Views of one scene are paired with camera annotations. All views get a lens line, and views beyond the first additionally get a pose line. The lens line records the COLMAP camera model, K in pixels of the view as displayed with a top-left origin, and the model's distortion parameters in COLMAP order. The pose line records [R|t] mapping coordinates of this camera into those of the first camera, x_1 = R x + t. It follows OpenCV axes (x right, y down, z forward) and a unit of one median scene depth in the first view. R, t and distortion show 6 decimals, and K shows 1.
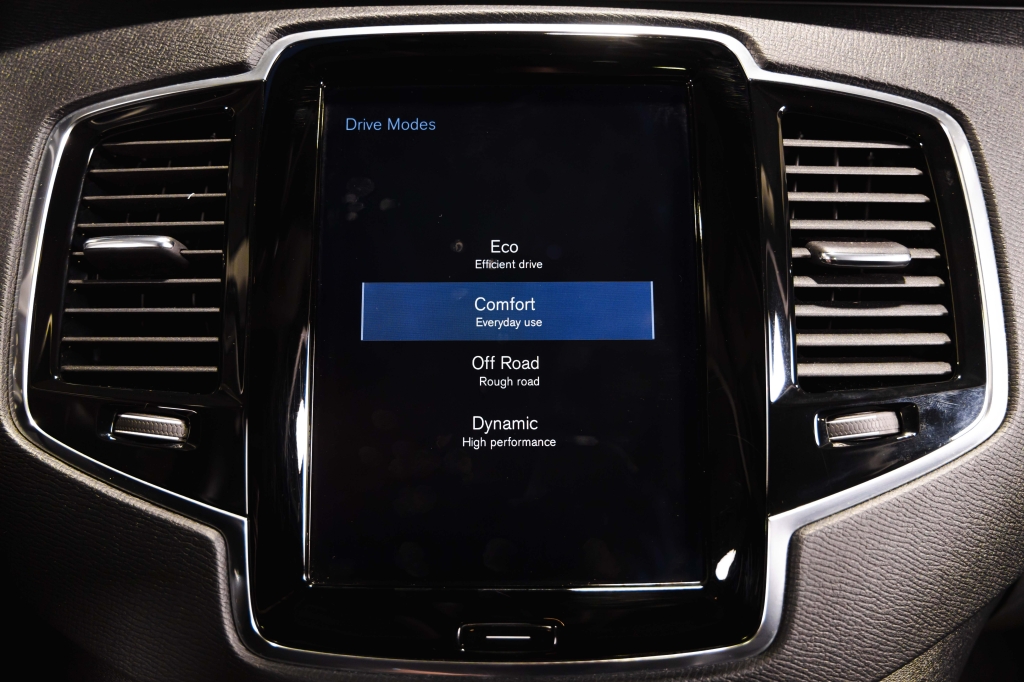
lens RADIAL K [[950.1, 0, 512.0], [0, 950.1, 341.0], [0, 0, 1]] dist [0.003982, -0.009991]
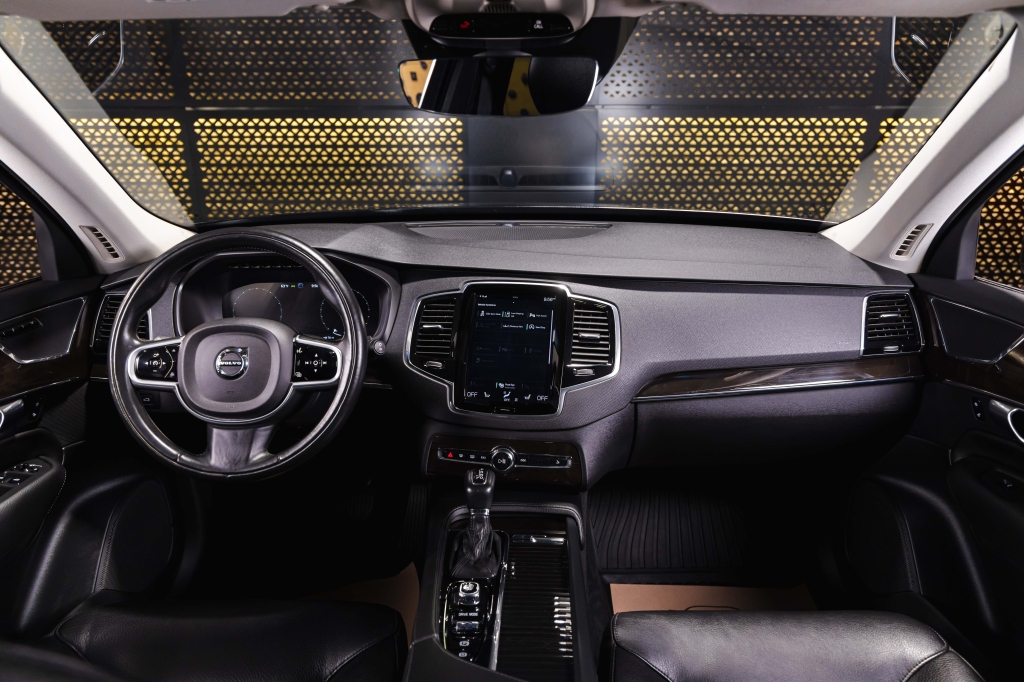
lens RADIAL K [[694.5, 0, 512.0], [0, 694.5, 341.0], [0, 0, 1]] dist [0.003997, 0.002194]
pose [[0.990182, 0.046863, -0.131693, 0.450210], [-0.062579, 0.991057, -0.117852, 0.355482], [0.124993, 0.124937, 0.984260, -2.361712]]
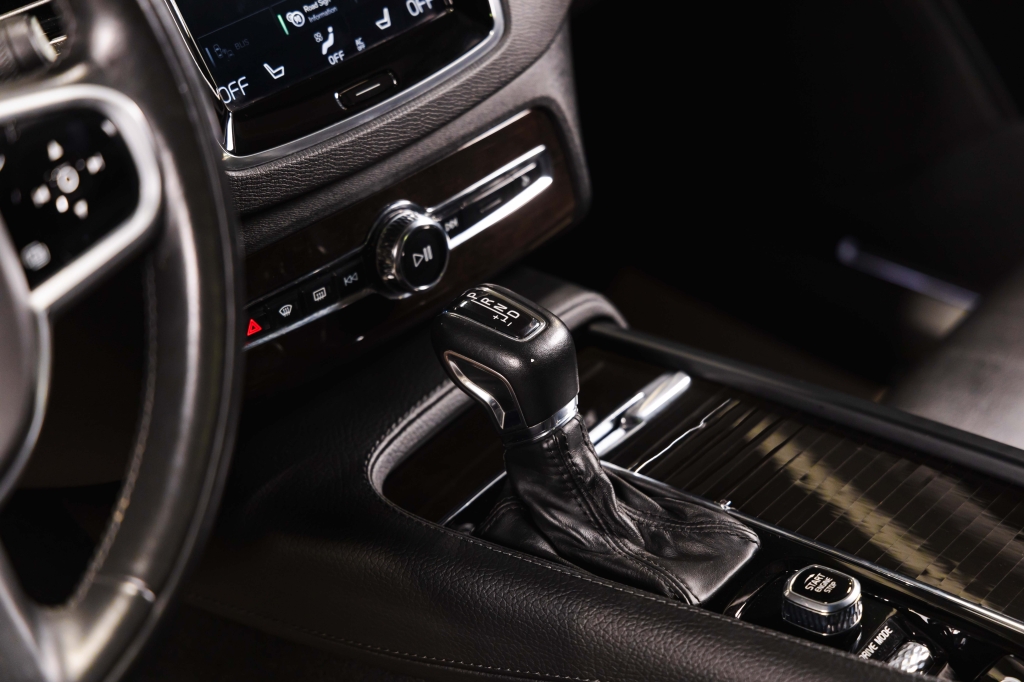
lens RADIAL K [[2426.9, 0, 512.0], [0, 2426.9, 341.0], [0, 0, 1]] dist [0.075609, -0.526274]
pose [[0.693877, -0.410032, 0.591953, -1.941707], [0.314456, 0.912064, 0.263165, -0.197716], [-0.647806, 0.003539, 0.761797, -1.672429]]
